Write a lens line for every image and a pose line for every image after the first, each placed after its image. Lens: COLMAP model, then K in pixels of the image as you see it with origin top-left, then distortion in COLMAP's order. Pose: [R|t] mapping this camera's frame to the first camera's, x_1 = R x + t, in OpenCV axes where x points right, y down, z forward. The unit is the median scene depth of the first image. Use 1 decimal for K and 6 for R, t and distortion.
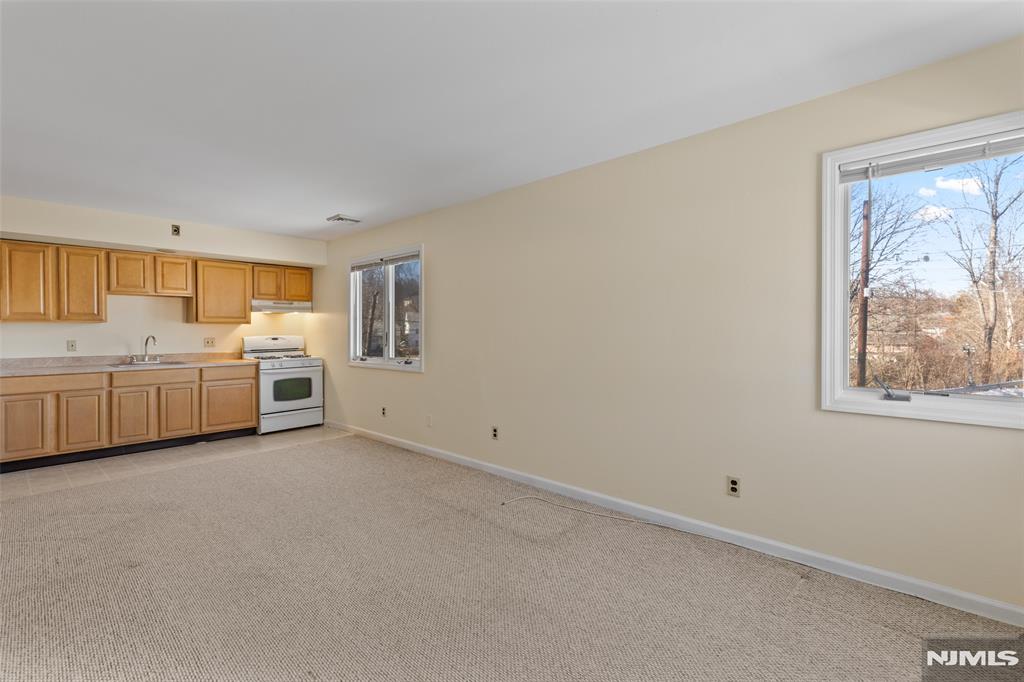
lens RADIAL K [[466.8, 0, 514.2], [0, 466.8, 333.9], [0, 0, 1]] dist [0.001398, 0.000400]
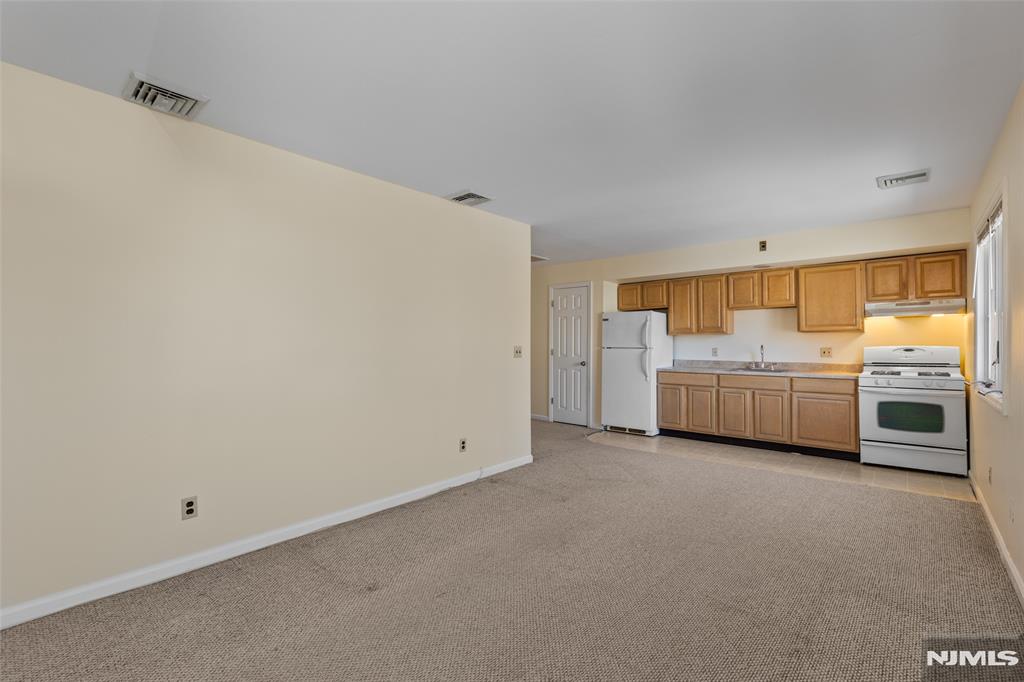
lens RADIAL K [[466.8, 0, 514.2], [0, 466.8, 333.9], [0, 0, 1]] dist [0.001398, 0.000400]
pose [[0.017459, -0.018230, -0.999681, 0.298502], [-0.002370, 0.999830, -0.018274, -0.000255], [0.999845, 0.002688, 0.017413, 0.375018]]
